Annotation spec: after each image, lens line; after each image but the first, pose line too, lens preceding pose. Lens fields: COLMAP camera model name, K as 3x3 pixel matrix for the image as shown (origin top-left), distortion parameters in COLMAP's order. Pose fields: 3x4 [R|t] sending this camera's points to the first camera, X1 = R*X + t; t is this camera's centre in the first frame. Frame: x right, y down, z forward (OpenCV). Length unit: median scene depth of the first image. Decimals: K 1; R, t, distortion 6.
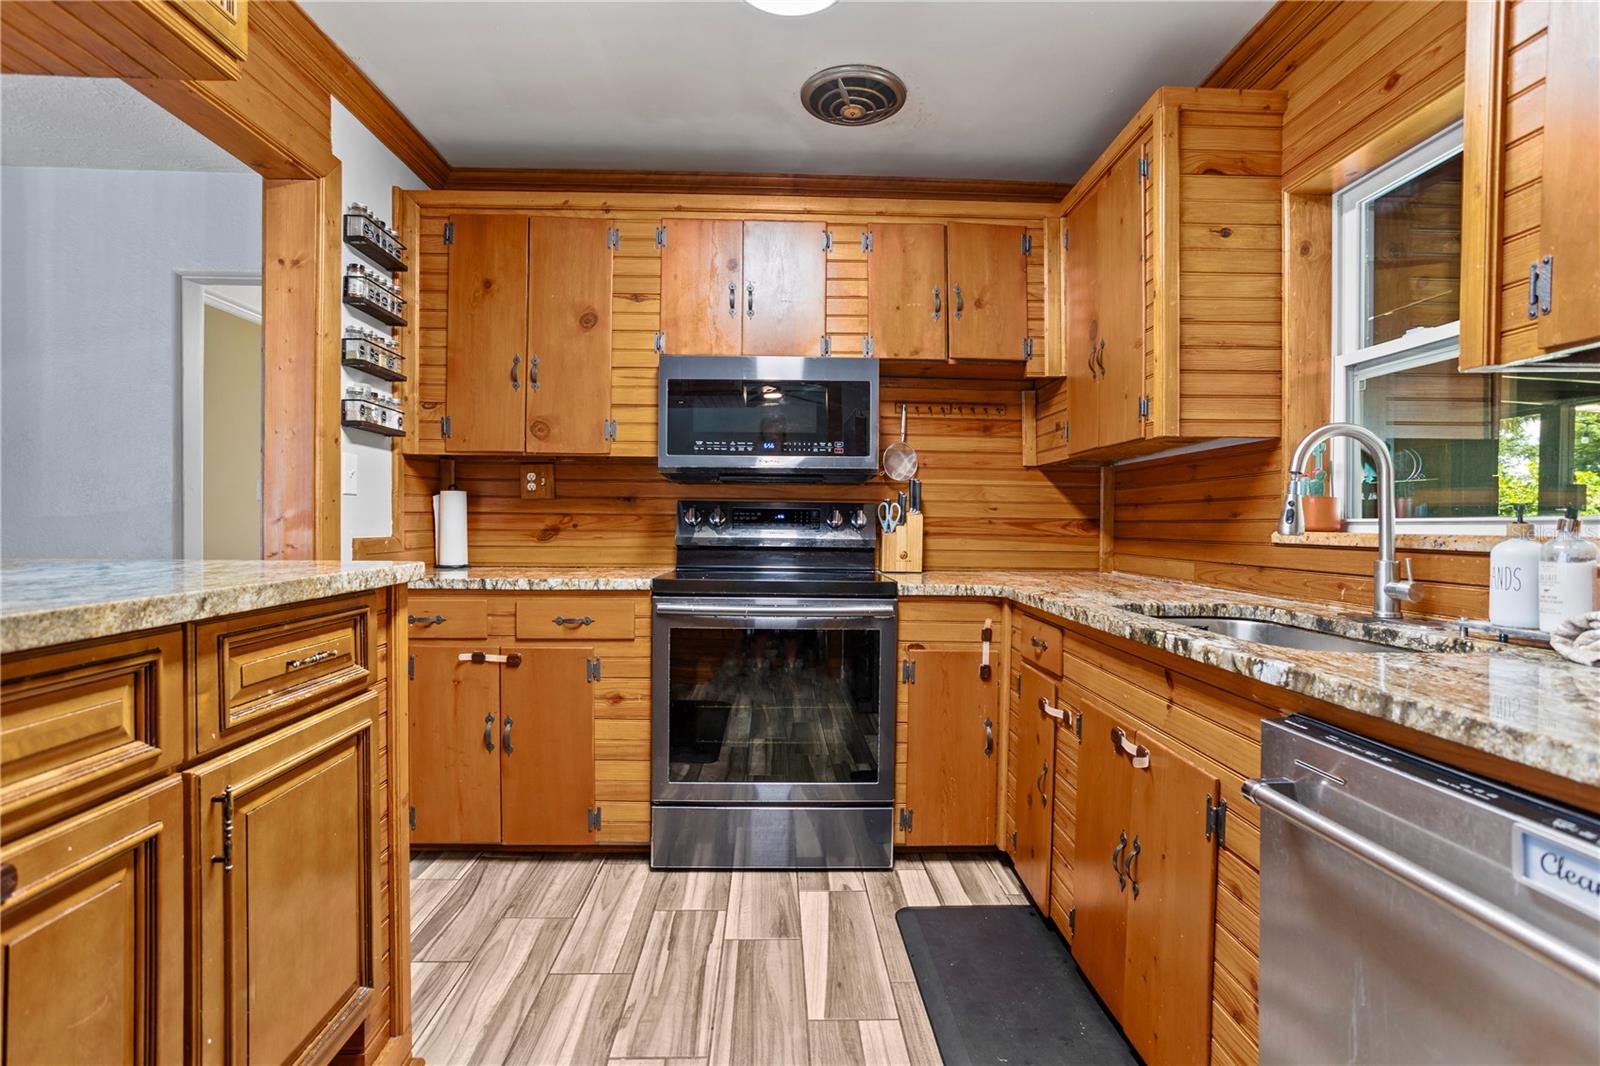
lens RADIAL K [[781.9, 0, 803.2], [0, 781.9, 527.4], [0, 0, 1]] dist [-0.044620, 0.026401]
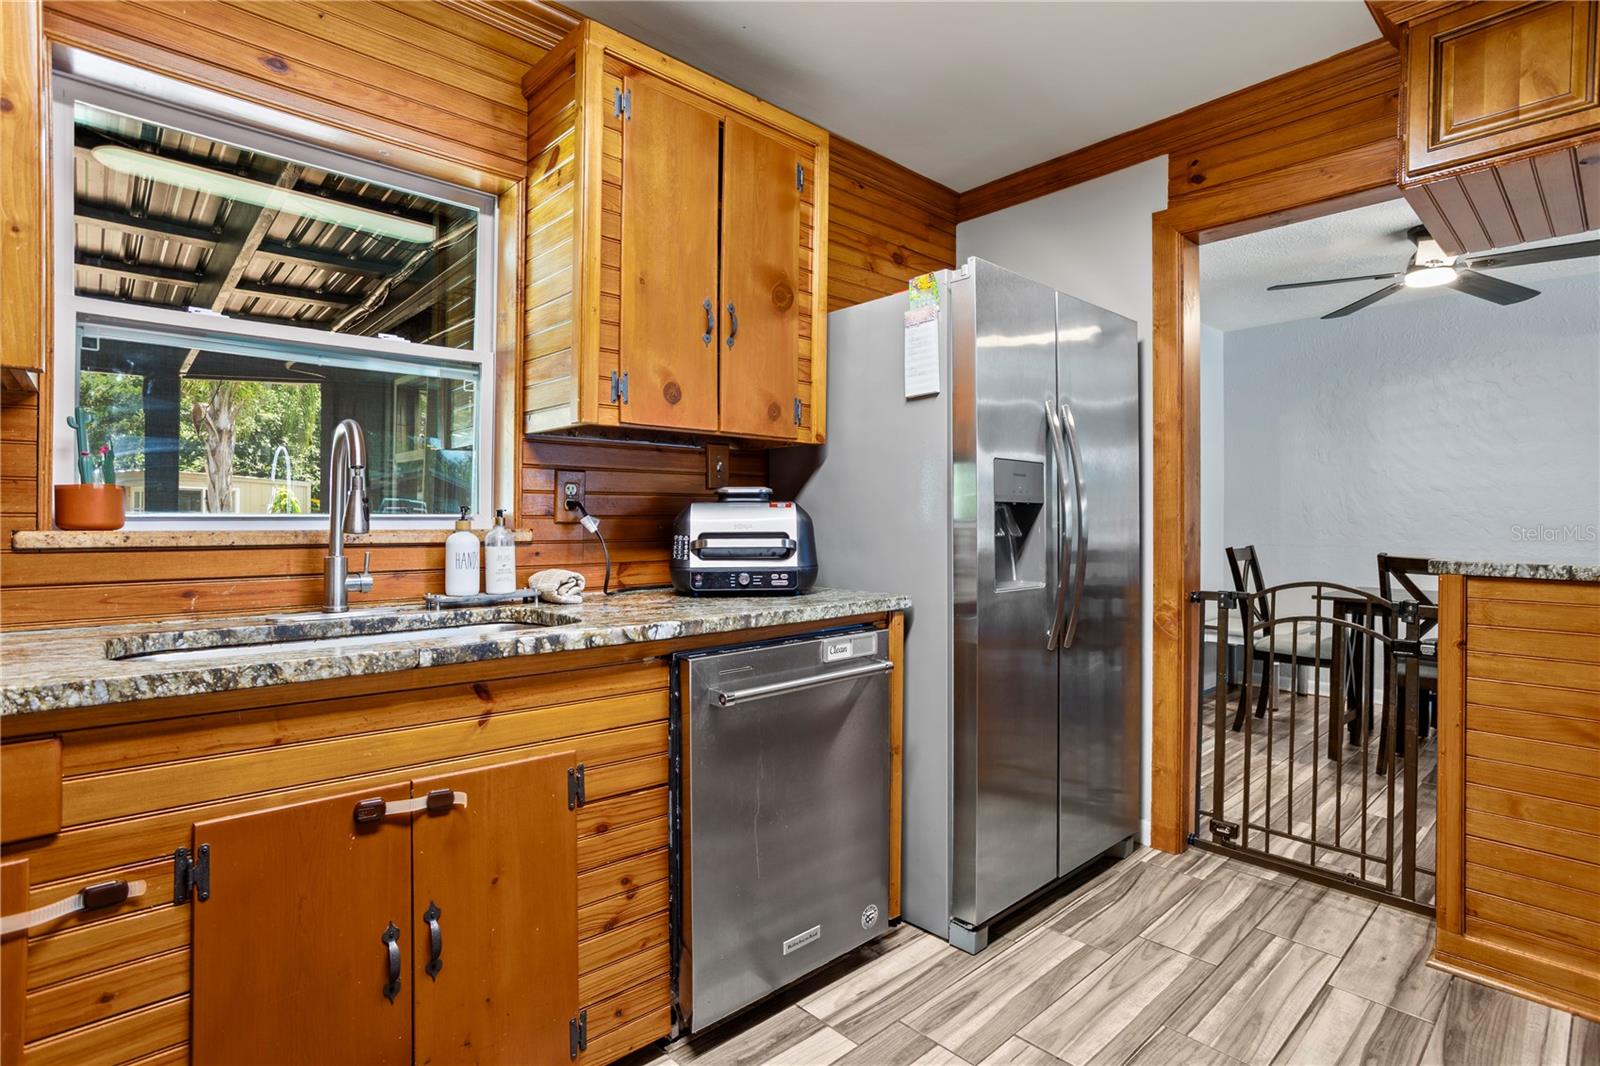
lens RADIAL K [[781.9, 0, 795.8], [0, 781.9, 527.0], [0, 0, 1]] dist [-0.044620, 0.026401]
pose [[-0.655224, -0.014717, 0.755291, -0.655592], [-0.004878, 0.999872, 0.015251, -0.022461], [-0.755419, 0.006308, -0.655212, 1.879713]]
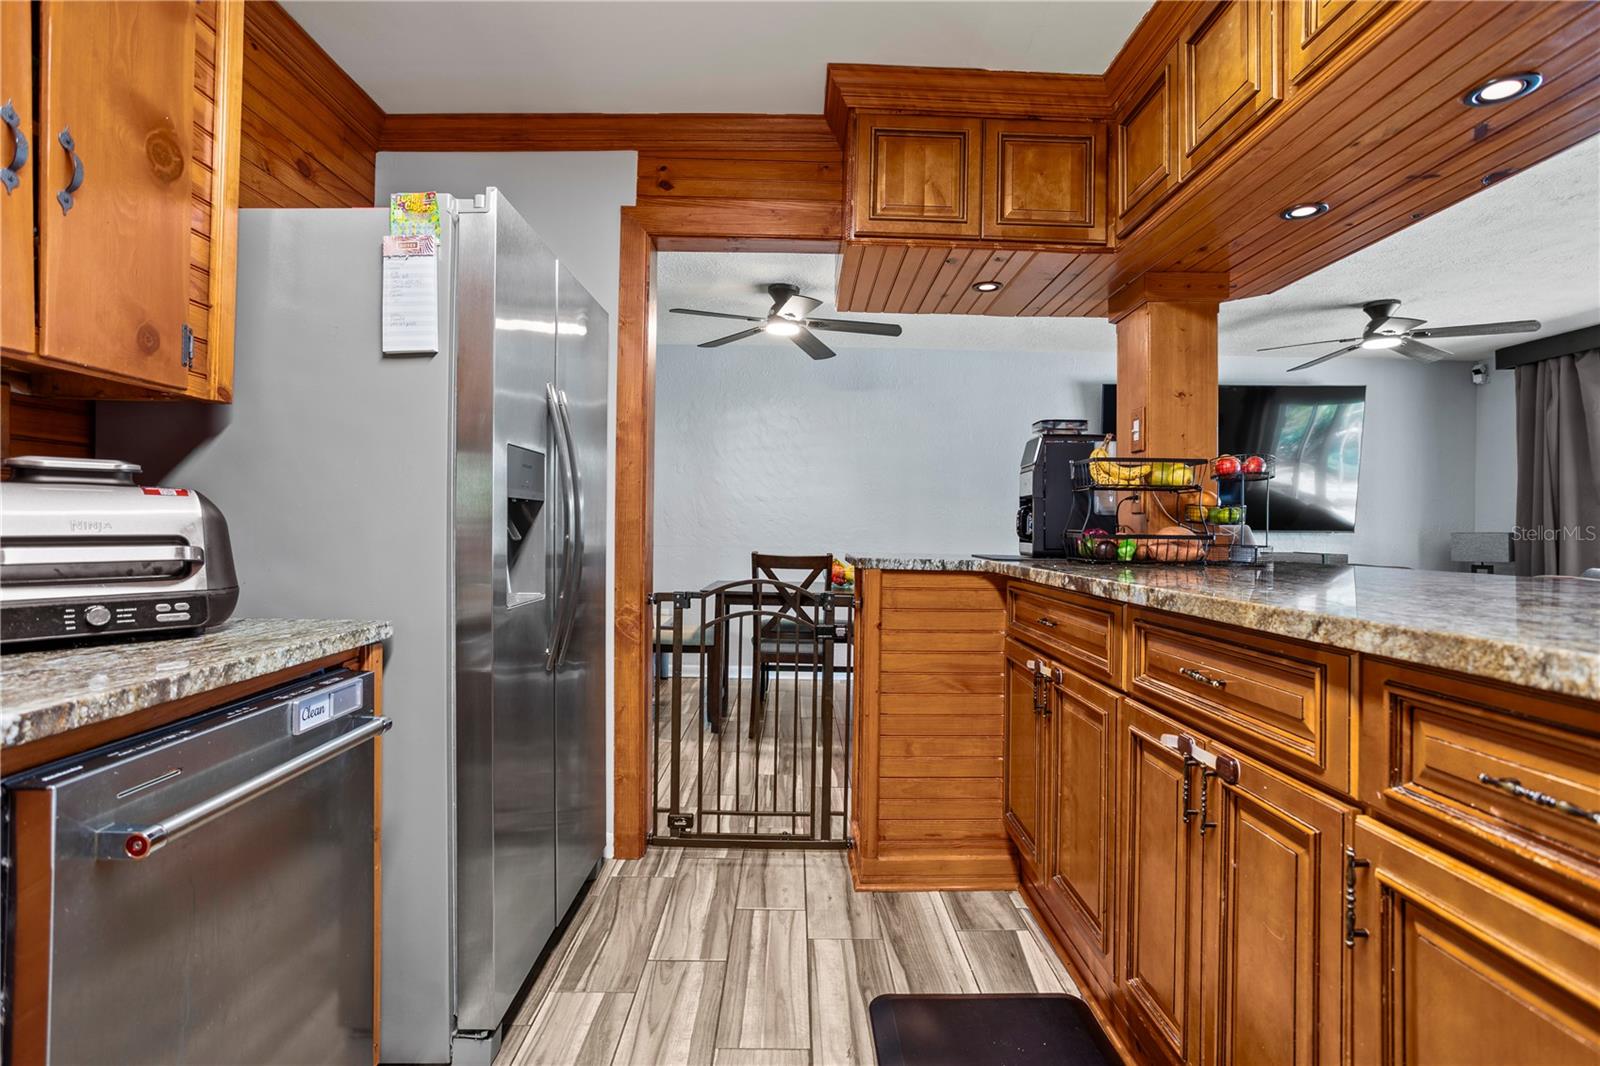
lens RADIAL K [[781.9, 0, 800.6], [0, 781.9, 529.6], [0, 0, 1]] dist [-0.044620, 0.026401]
pose [[-0.999423, -0.019551, 0.027772, -0.139942], [-0.019377, 0.999791, 0.006547, -0.015161], [-0.027894, 0.006005, -0.999593, 1.786678]]
